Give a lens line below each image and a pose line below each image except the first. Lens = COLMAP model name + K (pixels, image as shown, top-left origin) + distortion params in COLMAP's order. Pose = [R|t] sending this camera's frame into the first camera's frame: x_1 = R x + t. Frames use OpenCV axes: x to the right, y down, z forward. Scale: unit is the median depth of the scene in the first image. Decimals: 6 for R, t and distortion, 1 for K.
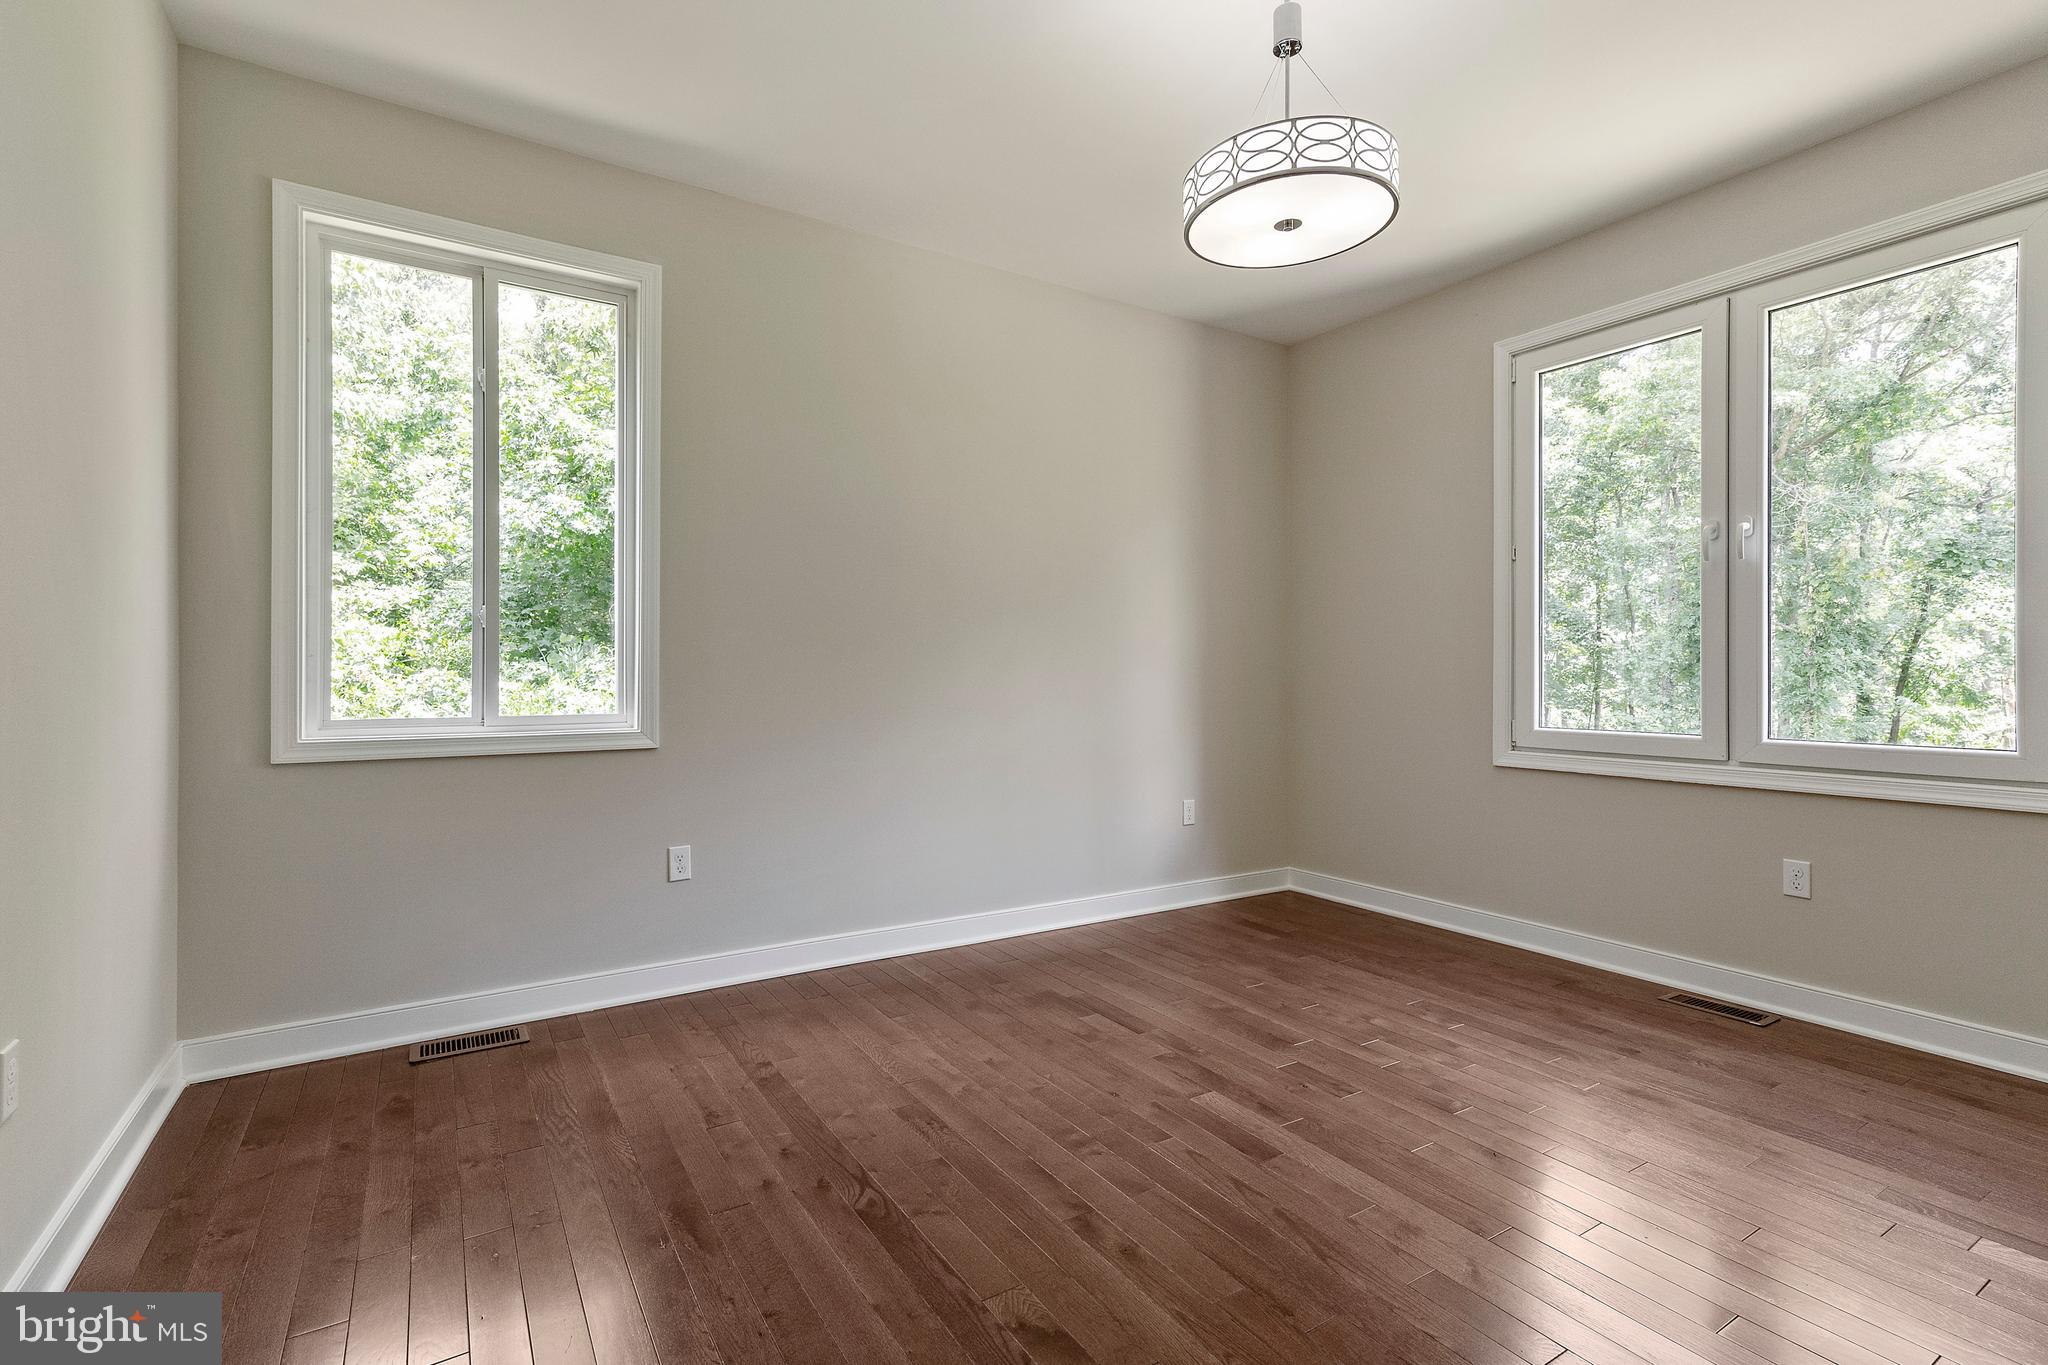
lens RADIAL K [[927.8, 0, 1029.8], [0, 927.8, 678.4], [0, 0, 1]] dist [-0.002133, 0.000765]
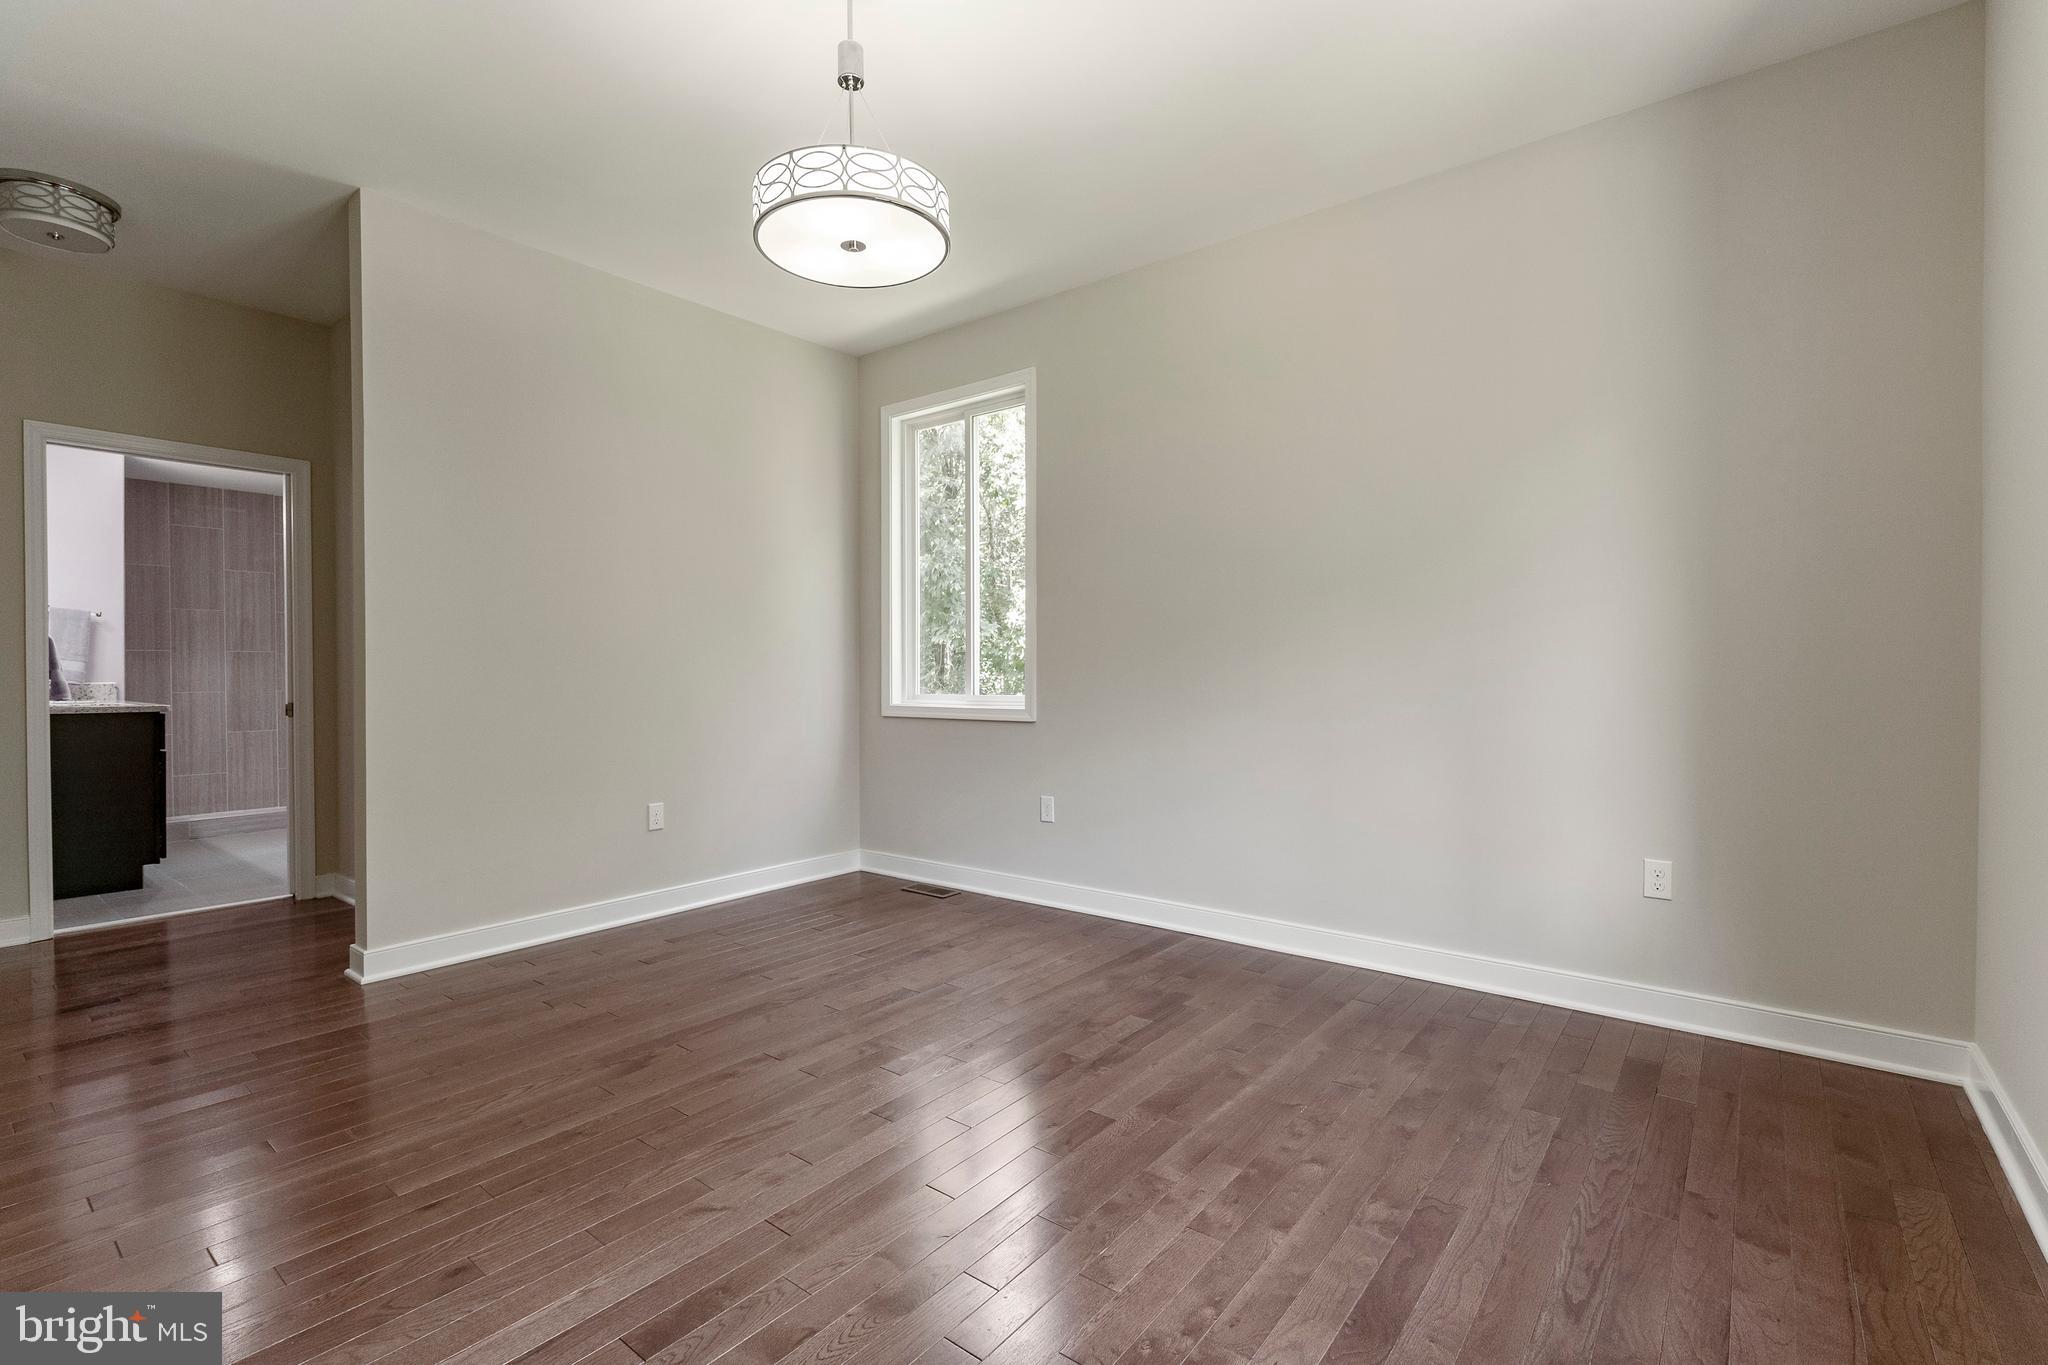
lens RADIAL K [[927.8, 0, 1032.6], [0, 927.8, 683.7], [0, 0, 1]] dist [-0.002133, 0.000765]
pose [[0.335907, 0.010435, -0.941837, 0.925568], [0.000201, 0.999938, 0.011150, 0.004170], [0.941895, -0.003934, 0.335884, 0.564008]]
